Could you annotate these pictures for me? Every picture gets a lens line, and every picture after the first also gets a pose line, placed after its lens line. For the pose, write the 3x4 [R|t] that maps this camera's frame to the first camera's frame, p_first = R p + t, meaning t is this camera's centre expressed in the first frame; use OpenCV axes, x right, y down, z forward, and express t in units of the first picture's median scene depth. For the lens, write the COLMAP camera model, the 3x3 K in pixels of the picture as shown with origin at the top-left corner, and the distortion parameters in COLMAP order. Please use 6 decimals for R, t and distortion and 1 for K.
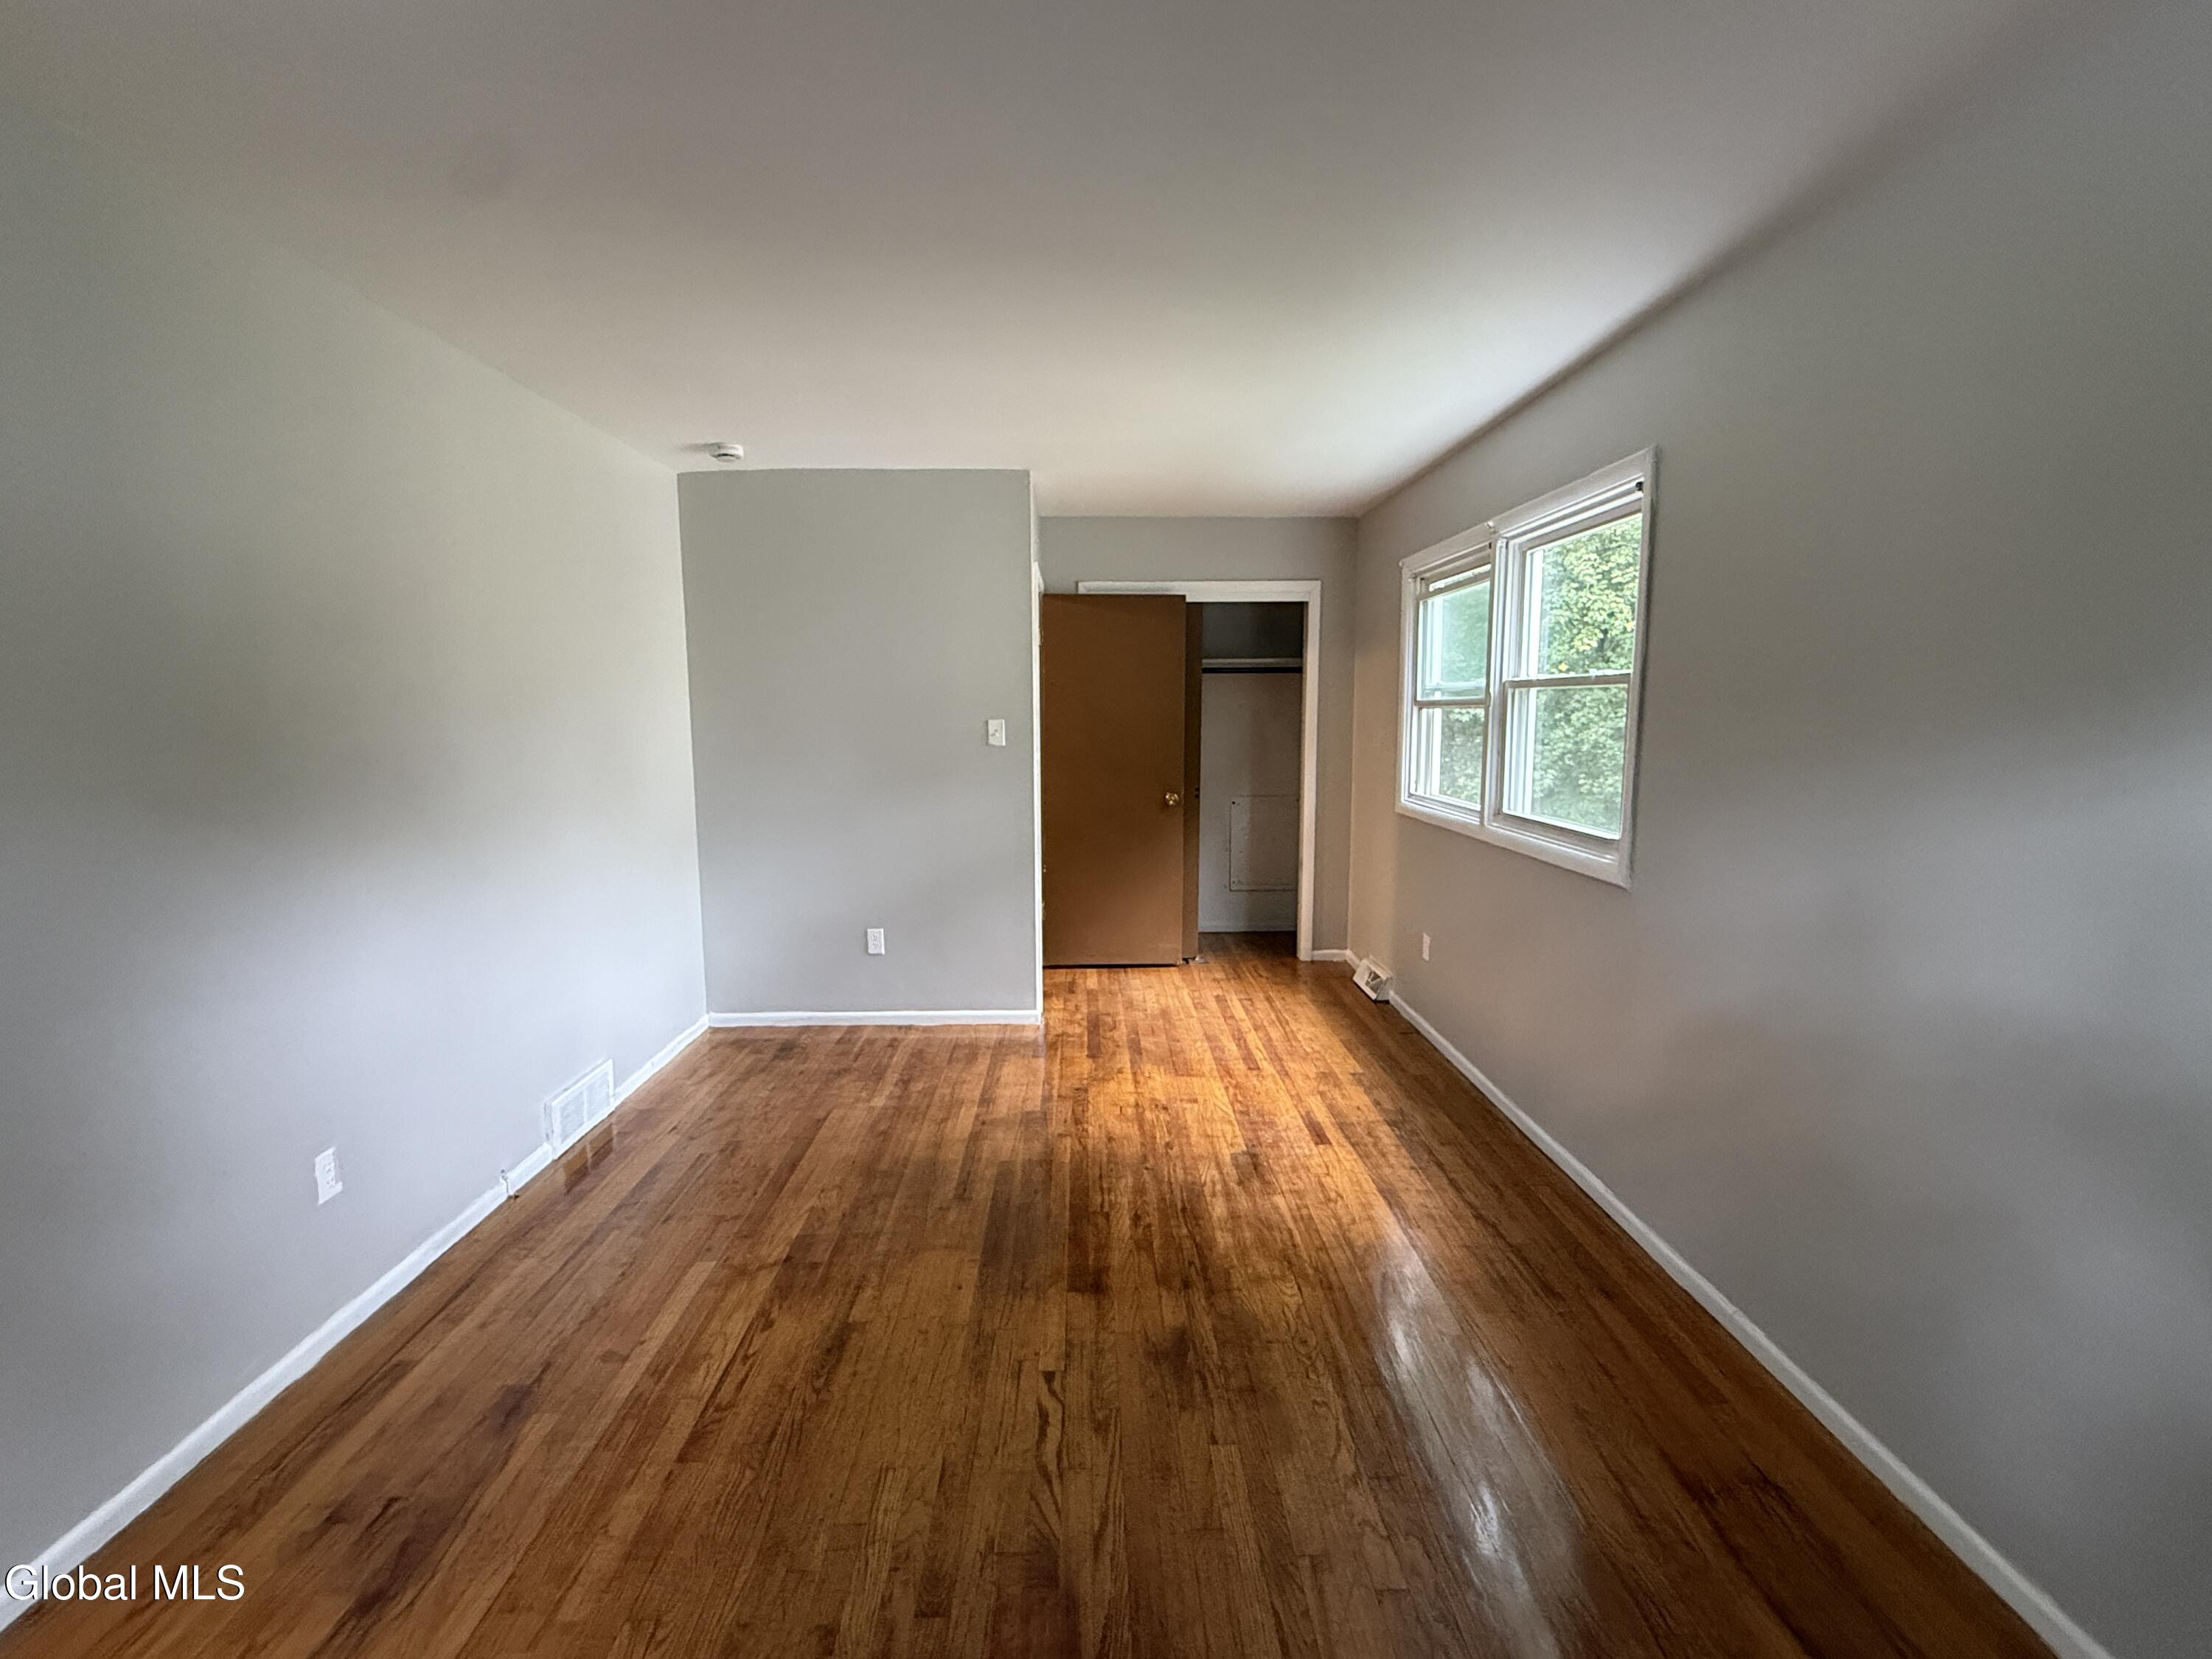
lens RADIAL K [[982.2, 0, 1103.2], [0, 982.2, 827.7], [0, 0, 1]] dist [0.000355, -0.001371]
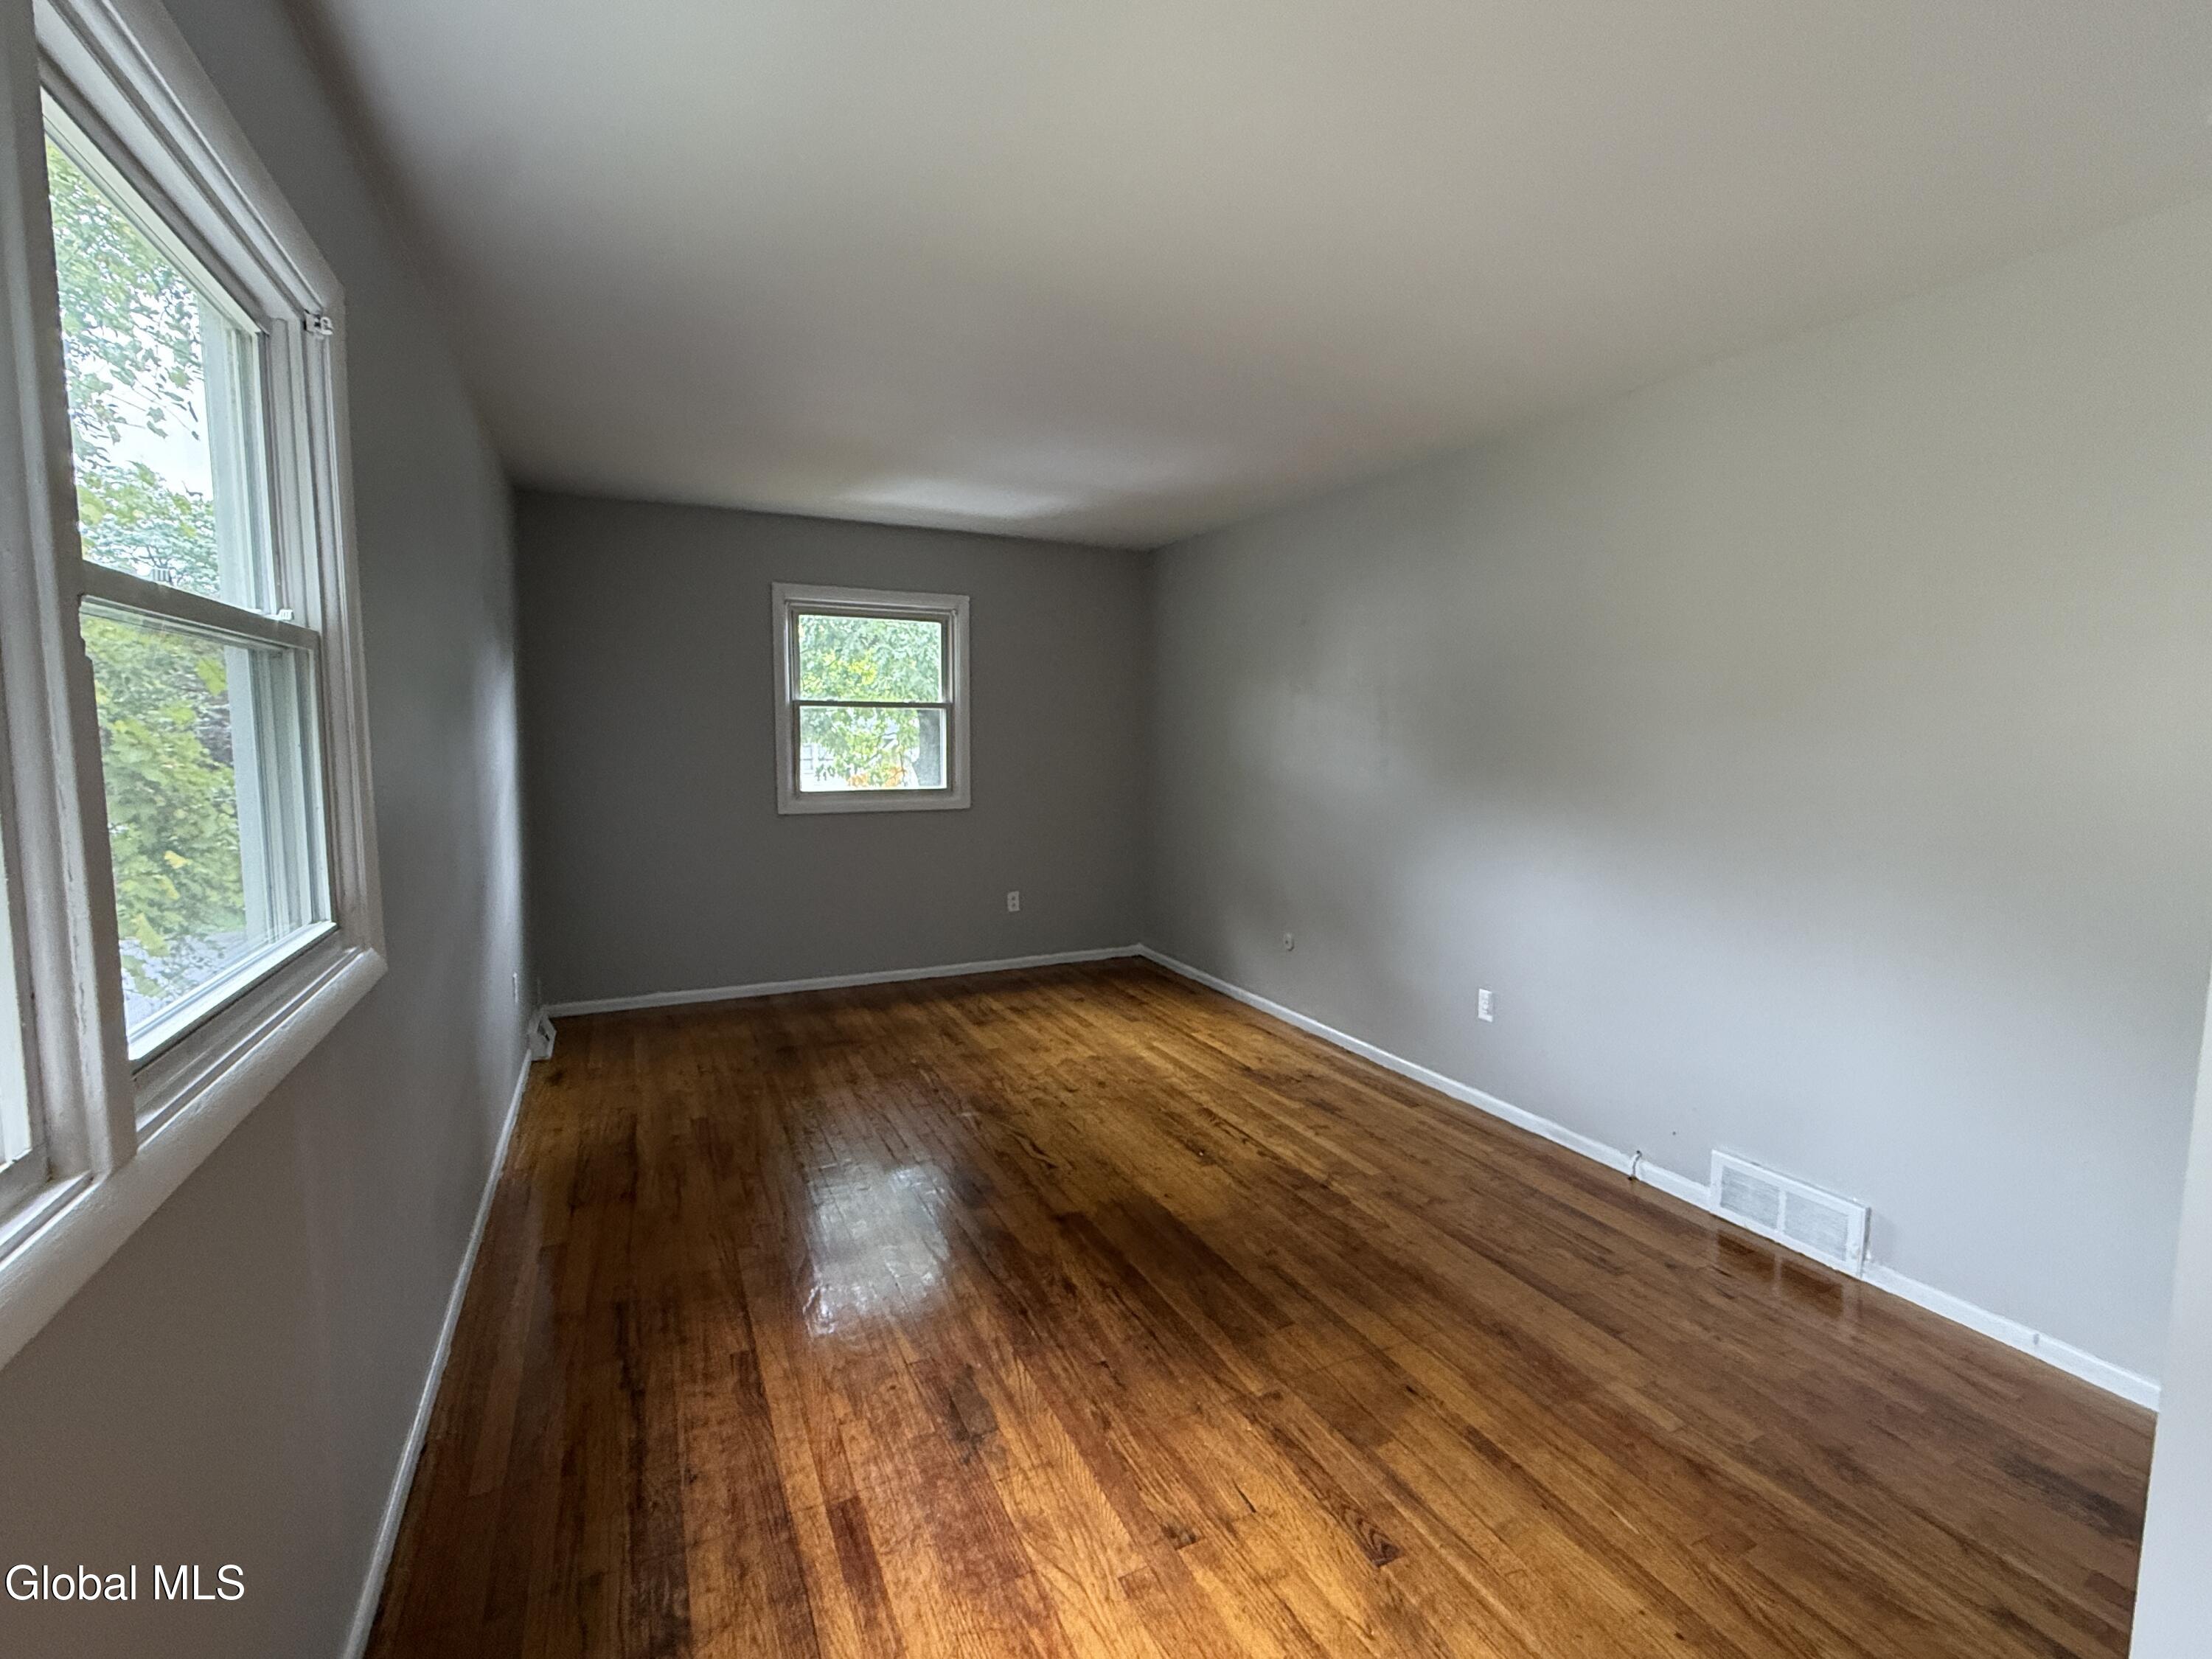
lens RADIAL K [[982.2, 0, 1102.4], [0, 982.2, 825.4], [0, 0, 1]] dist [0.000355, -0.001371]
pose [[-0.909328, 0.034186, -0.414673, 0.322772], [-0.057751, 0.976602, 0.207154, -0.169940], [0.412052, 0.212319, -0.886078, 1.539489]]
